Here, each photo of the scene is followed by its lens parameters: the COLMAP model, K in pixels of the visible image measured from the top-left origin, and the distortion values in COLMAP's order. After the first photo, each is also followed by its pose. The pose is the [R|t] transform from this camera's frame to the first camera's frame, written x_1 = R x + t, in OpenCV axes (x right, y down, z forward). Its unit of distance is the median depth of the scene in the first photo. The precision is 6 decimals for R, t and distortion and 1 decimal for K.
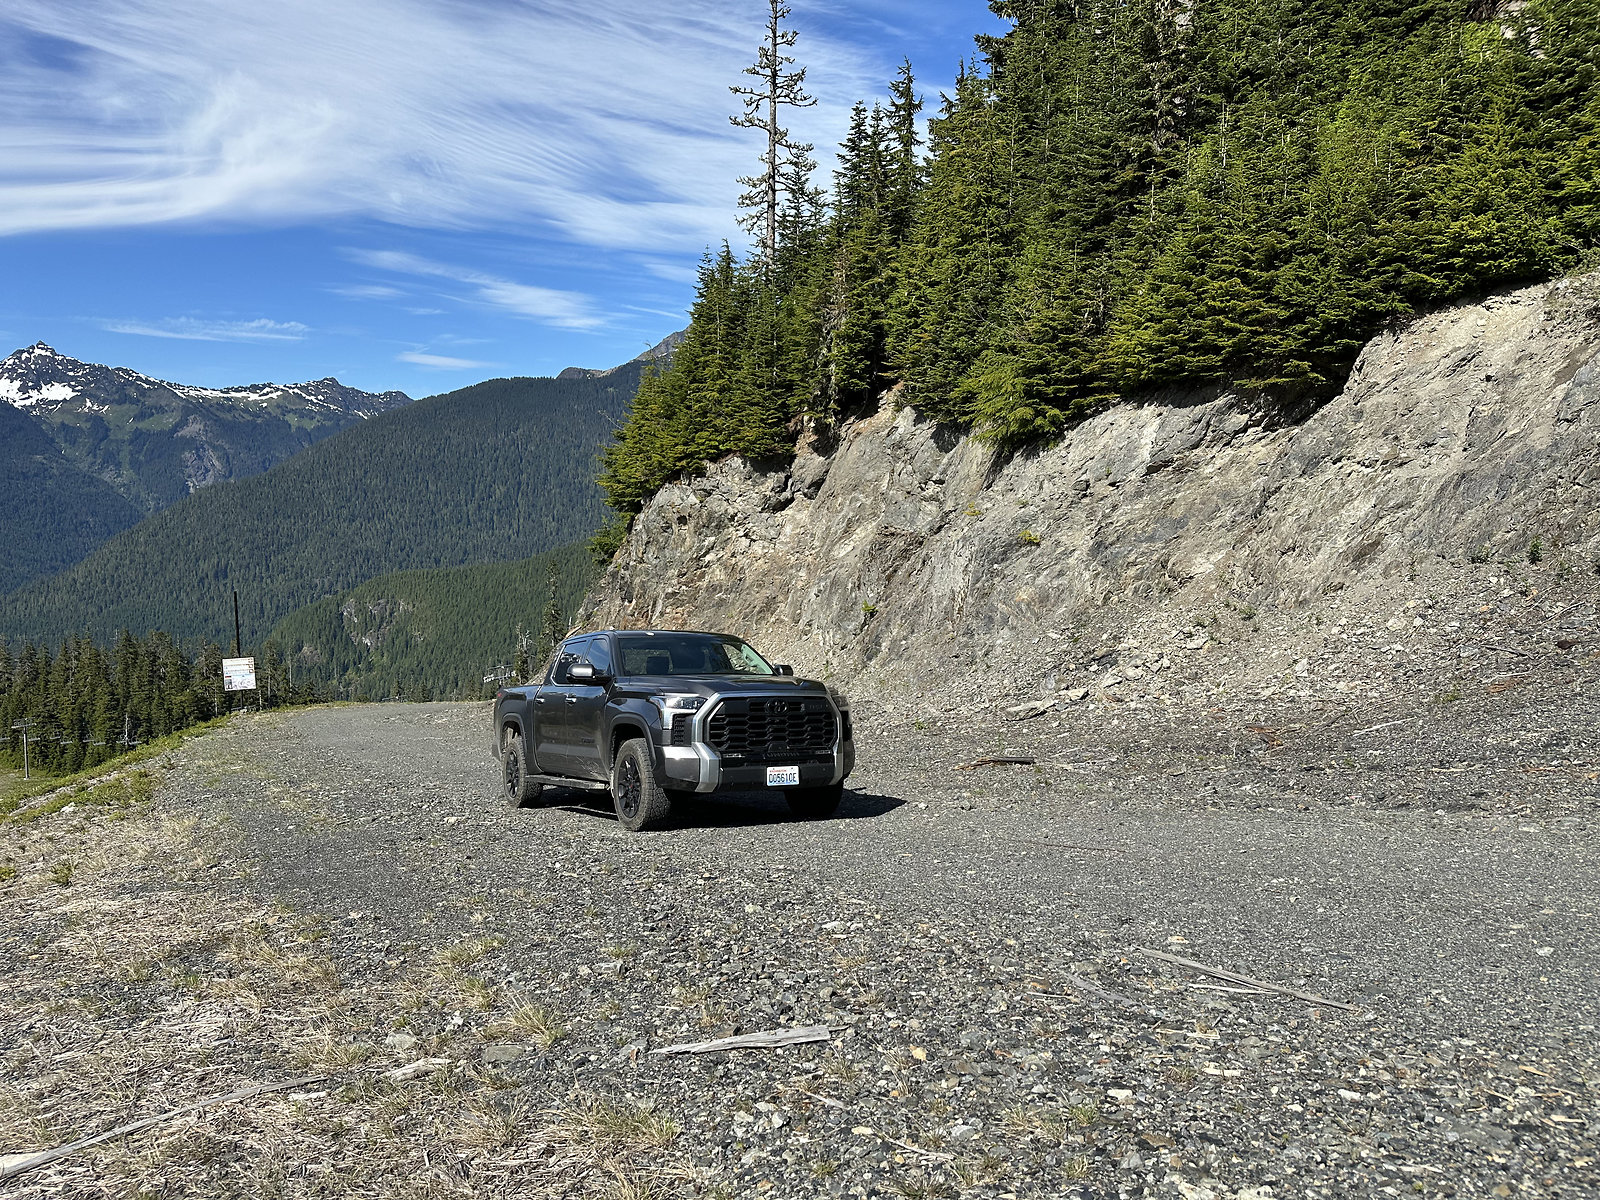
lens RADIAL K [[1114.2, 0, 817.6], [0, 1114.2, 594.6], [0, 0, 1]] dist [0.057405, -0.064509]
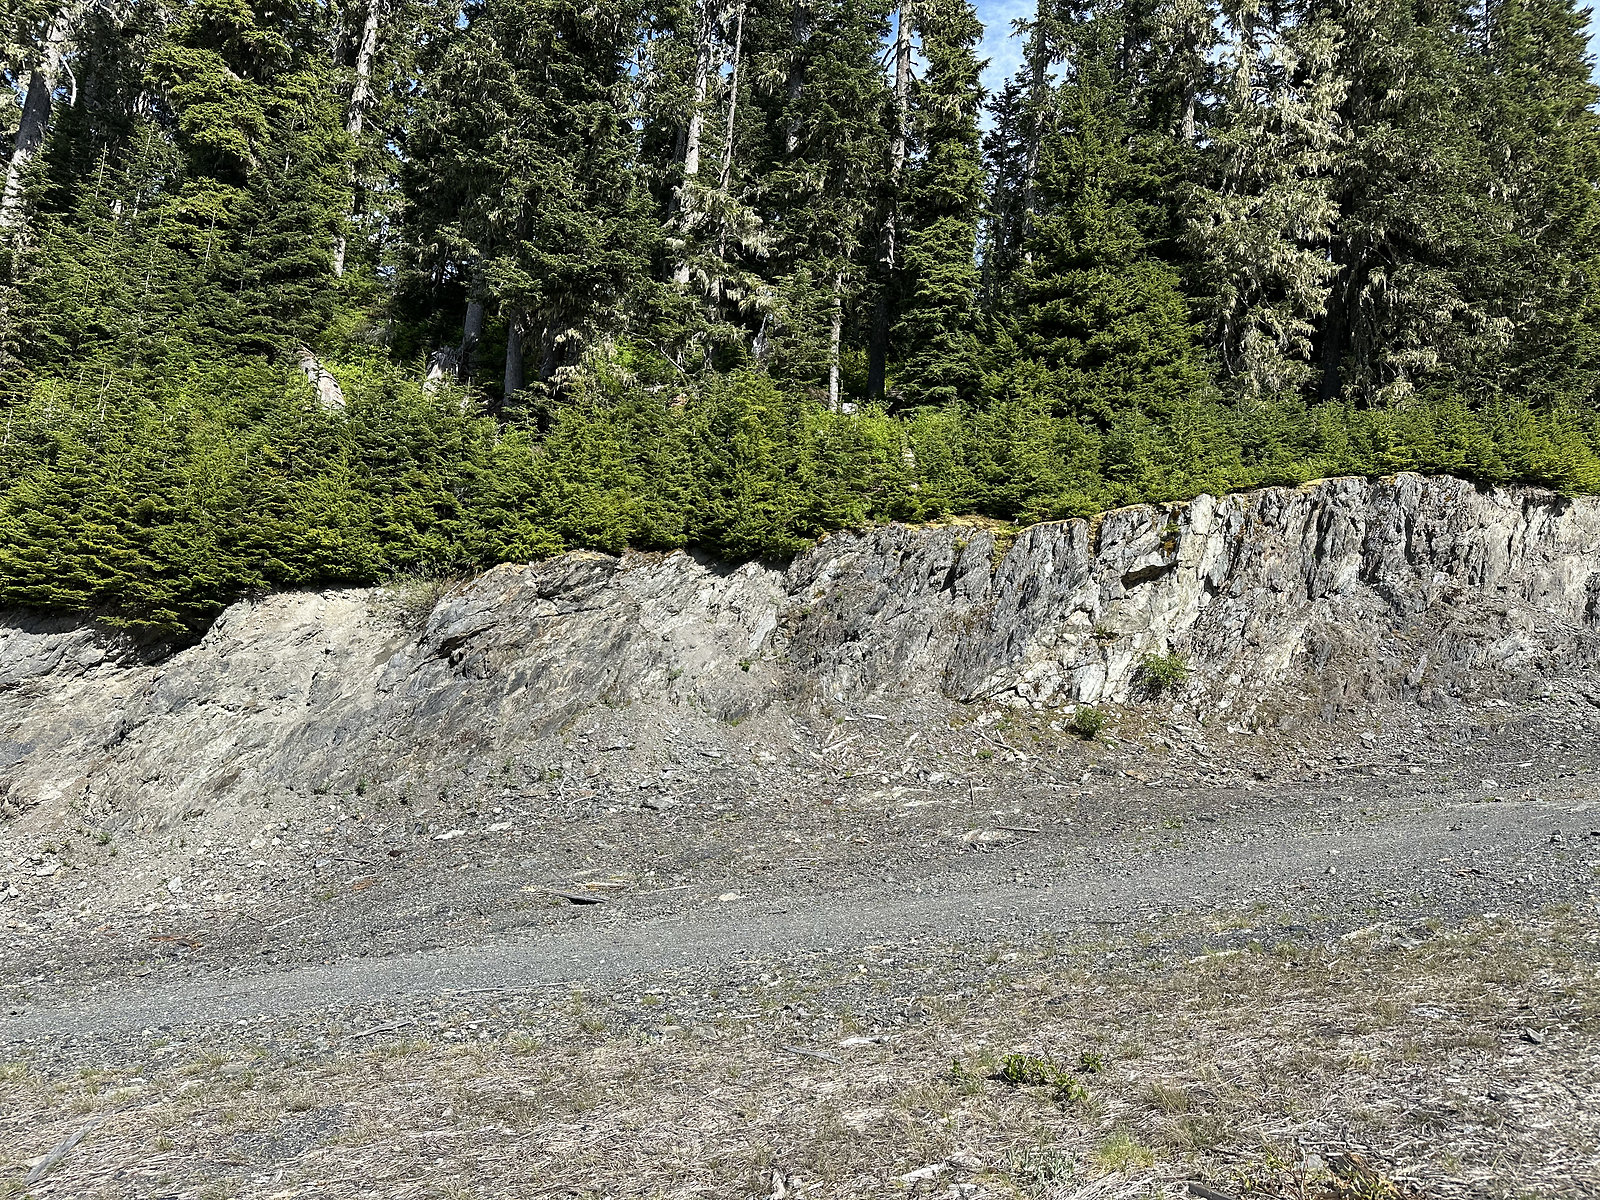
lens RADIAL K [[1114.2, 0, 803.7], [0, 1114.2, 587.4], [0, 0, 1]] dist [0.057405, -0.064509]
pose [[0.476964, 0.184461, 0.859348, -0.238453], [0.007098, 0.976889, -0.213631, 0.015857], [-0.878894, 0.107993, 0.464631, -0.089163]]
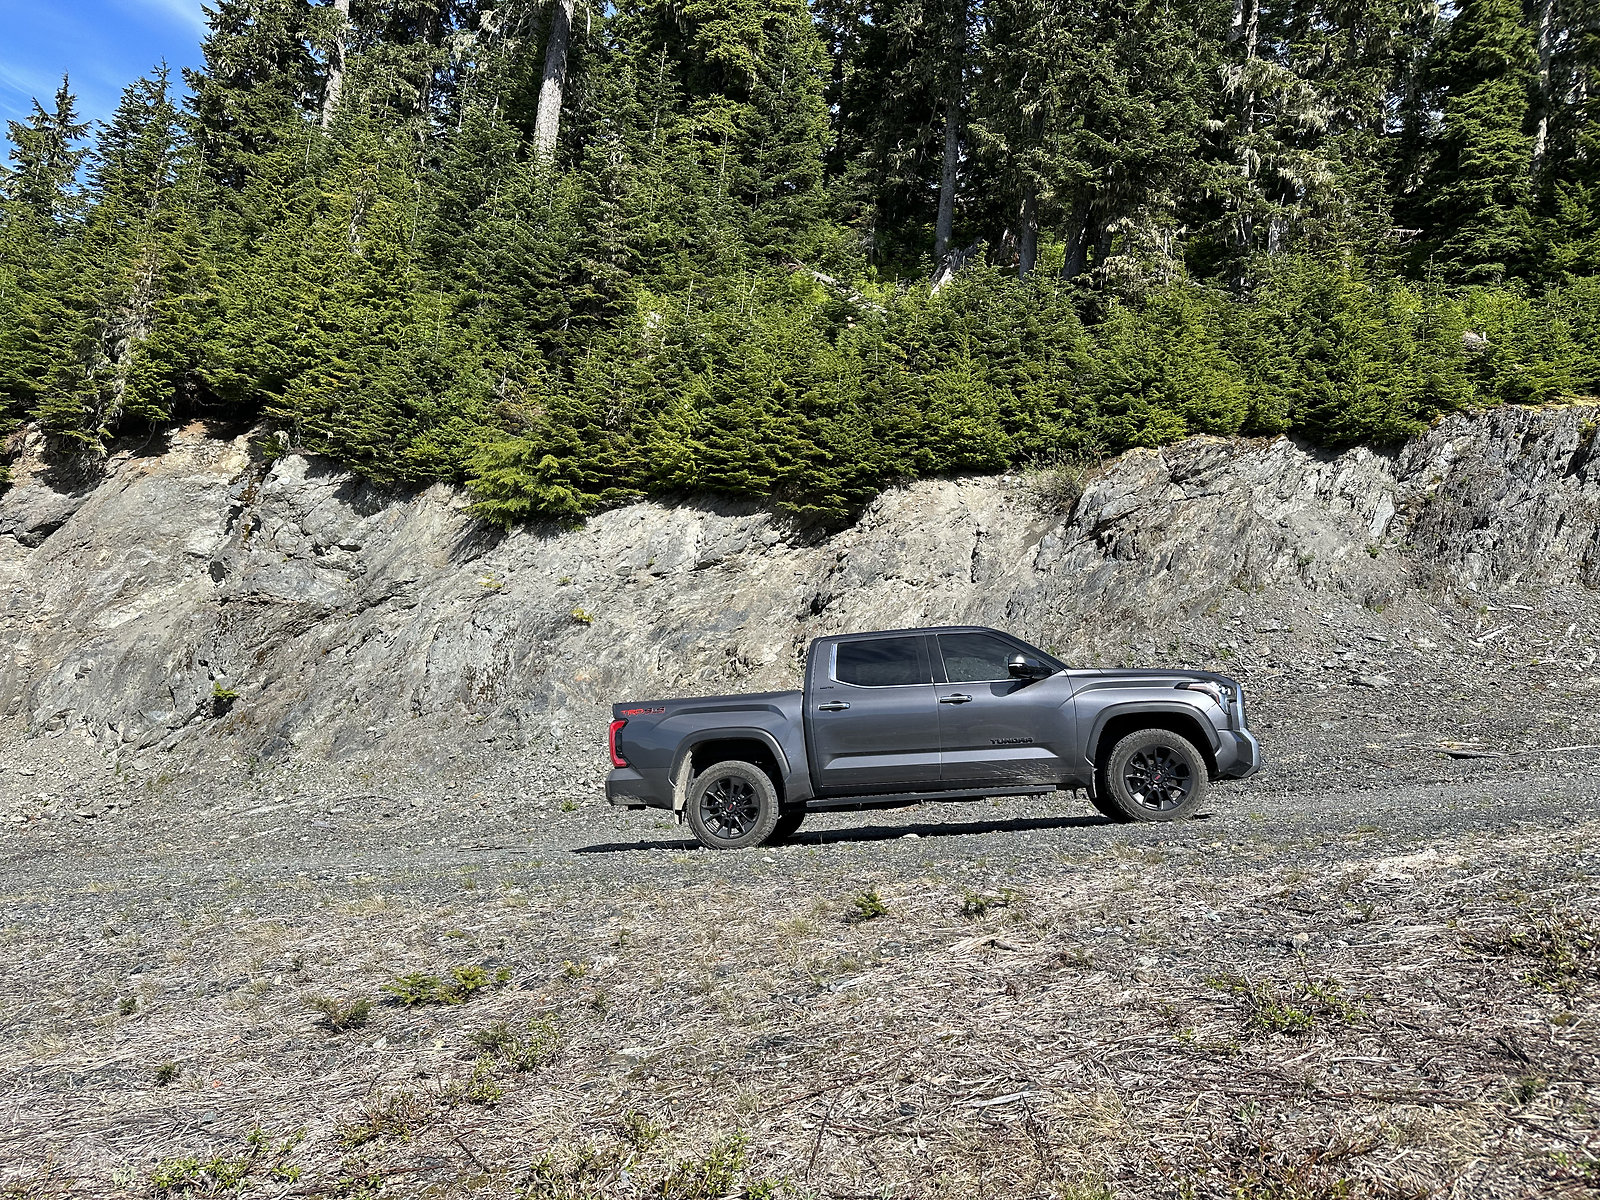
lens RADIAL K [[1114.2, 0, 824.5], [0, 1114.2, 588.4], [0, 0, 1]] dist [0.057405, -0.064509]
pose [[0.618673, 0.134747, 0.774007, -0.484130], [-0.028165, 0.988353, -0.149549, 0.071221], [-0.785144, 0.070722, 0.615262, 0.266405]]
